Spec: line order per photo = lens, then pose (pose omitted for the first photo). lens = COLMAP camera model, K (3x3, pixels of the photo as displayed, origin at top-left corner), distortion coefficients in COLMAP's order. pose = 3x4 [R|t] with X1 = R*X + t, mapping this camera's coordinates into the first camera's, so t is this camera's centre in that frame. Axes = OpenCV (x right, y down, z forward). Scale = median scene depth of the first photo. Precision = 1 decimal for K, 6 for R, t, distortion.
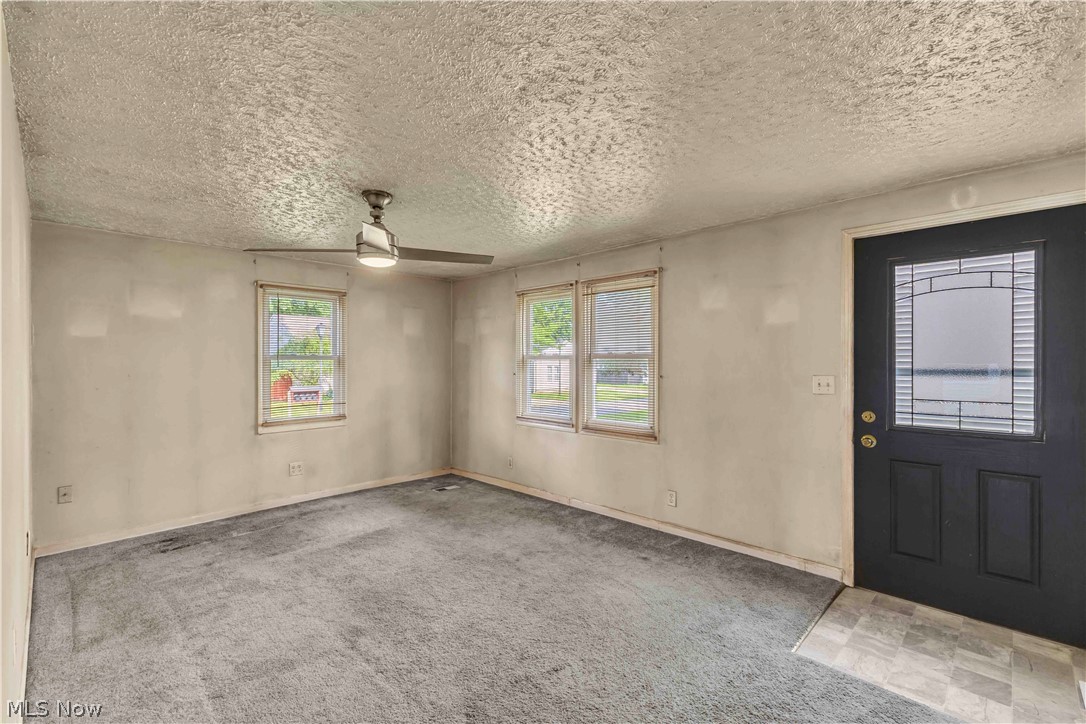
lens RADIAL K [[475.8, 0, 541.0], [0, 475.8, 362.7], [0, 0, 1]] dist [0.011126, -0.000922]
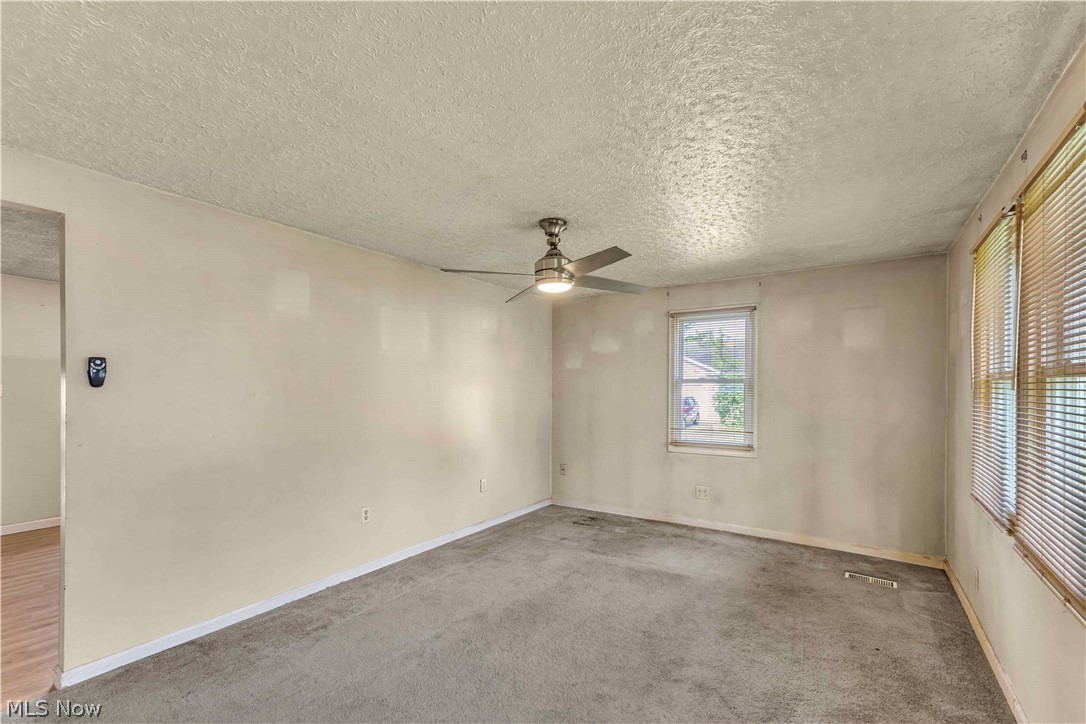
lens RADIAL K [[475.8, 0, 540.6], [0, 475.8, 388.1], [0, 0, 1]] dist [0.011126, -0.000922]
pose [[0.181026, 0.001927, -0.983476, 0.506551], [-0.002671, 0.999995, 0.001467, 0.004261], [0.983475, 0.002361, 0.181031, 0.613556]]
